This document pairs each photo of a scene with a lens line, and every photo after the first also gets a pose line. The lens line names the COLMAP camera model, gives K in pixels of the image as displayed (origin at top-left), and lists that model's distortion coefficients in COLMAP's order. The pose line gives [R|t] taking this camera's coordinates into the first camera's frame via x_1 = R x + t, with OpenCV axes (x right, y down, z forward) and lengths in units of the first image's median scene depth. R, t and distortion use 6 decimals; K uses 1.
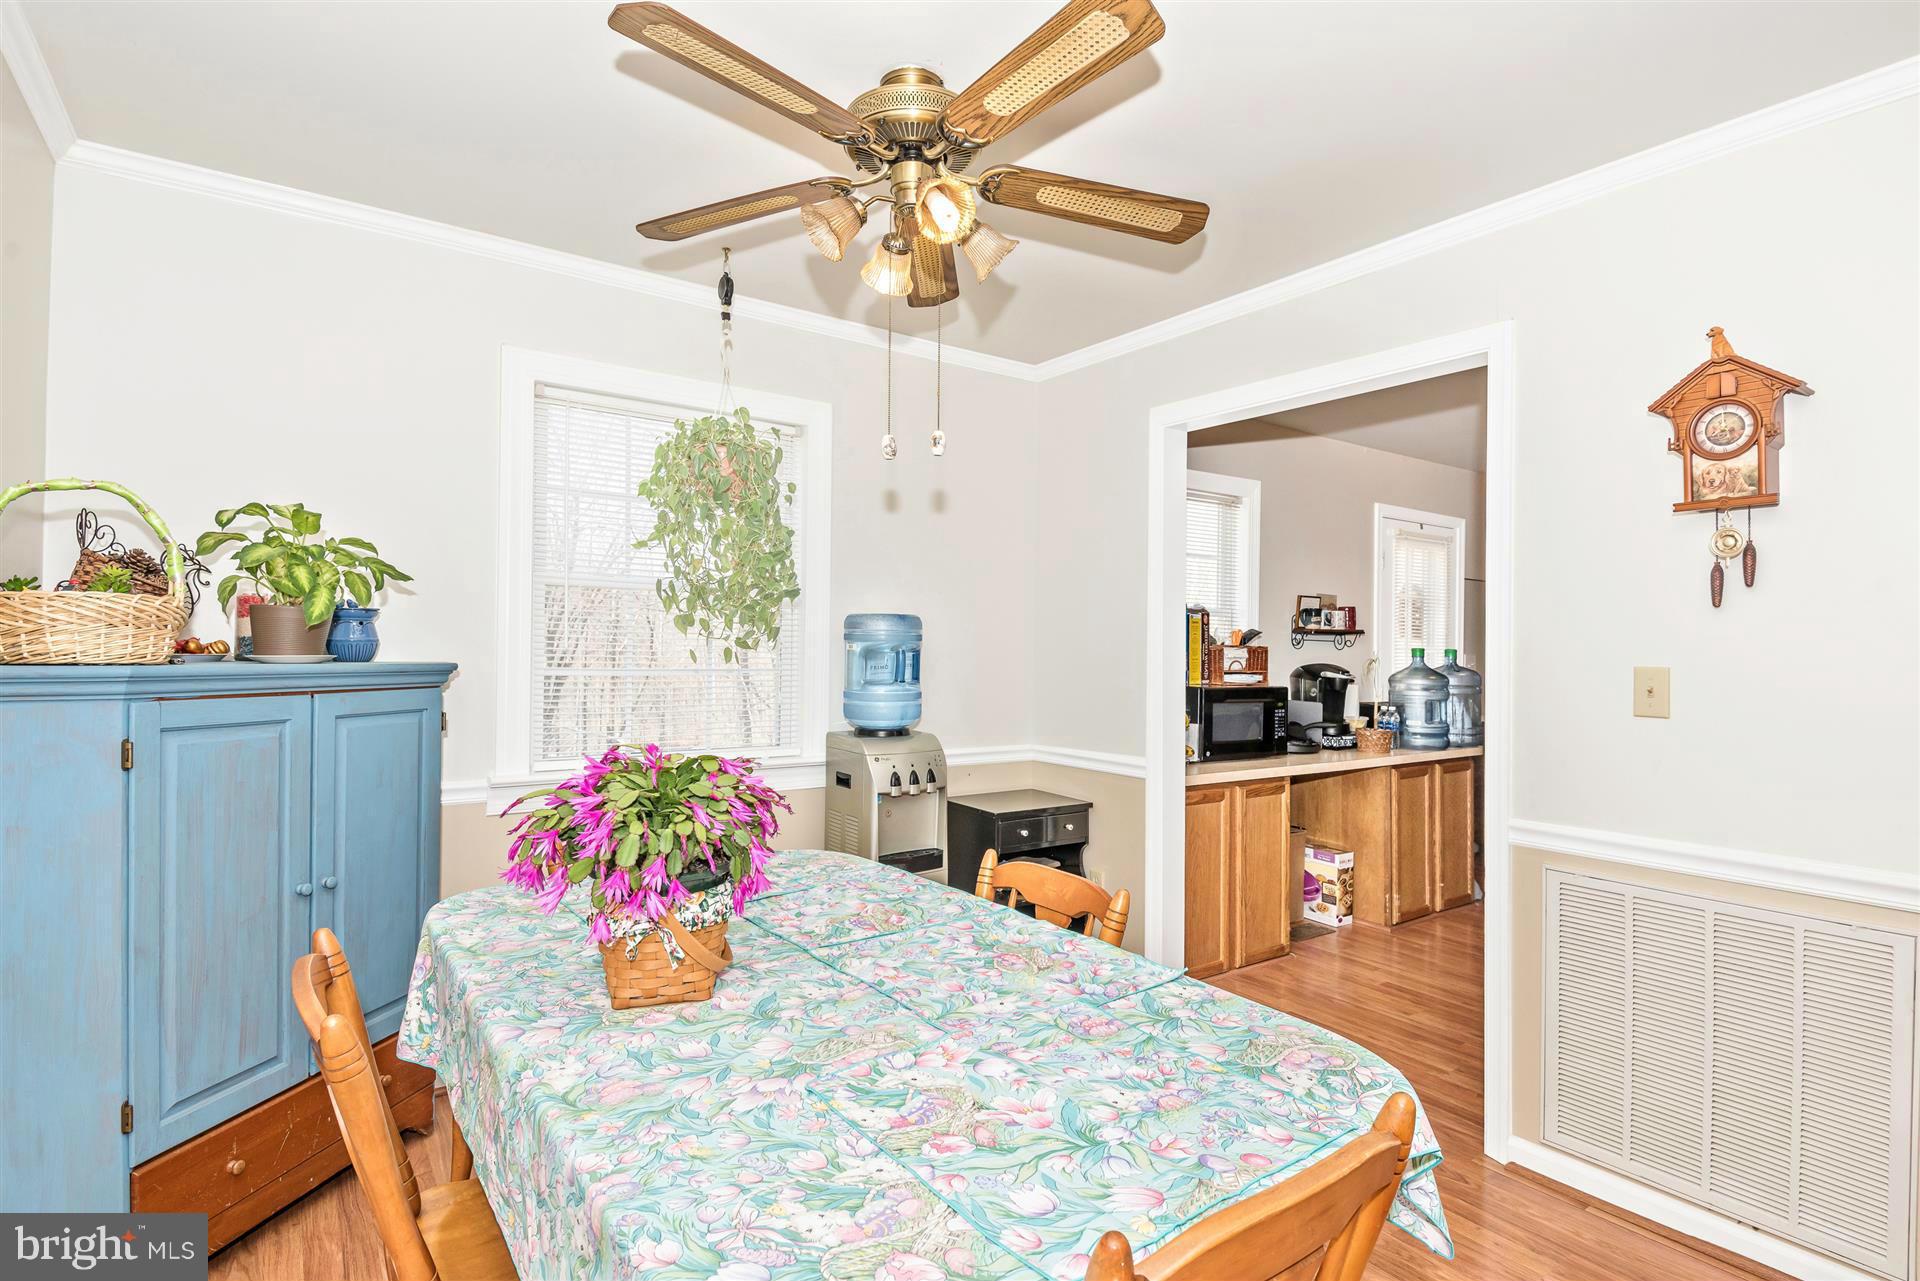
lens RADIAL K [[954.9, 0, 967.7], [0, 954.9, 643.0], [0, 0, 1]] dist [0.000636, -0.001103]
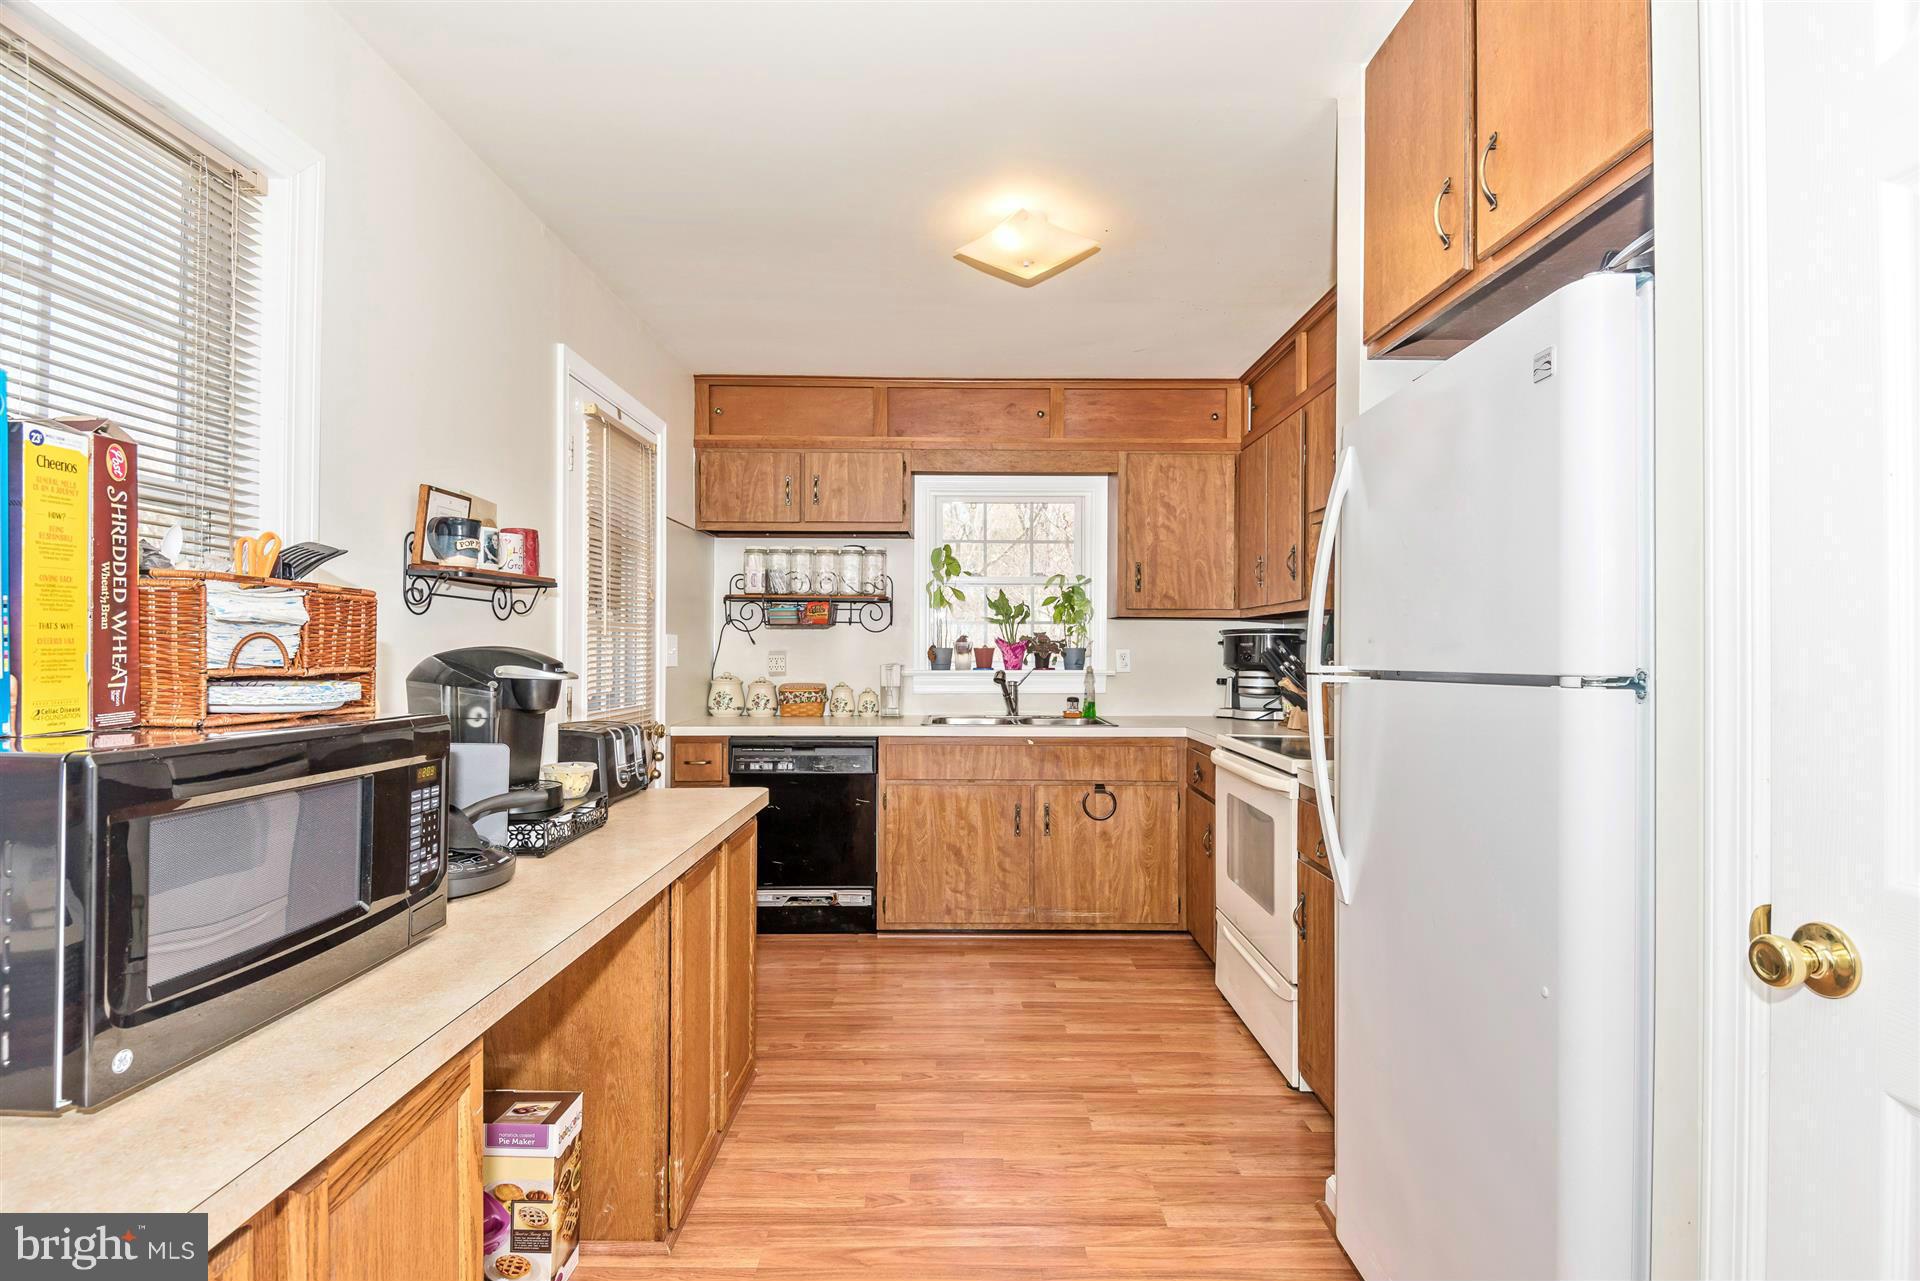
lens RADIAL K [[954.9, 0, 963.2], [0, 954.9, 630.7], [0, 0, 1]] dist [0.000636, -0.001103]
pose [[0.585472, -0.000016, 0.810693, 0.161816], [0.009600, 0.999930, -0.006913, 0.019978], [-0.810636, 0.011830, 0.585431, 0.618040]]
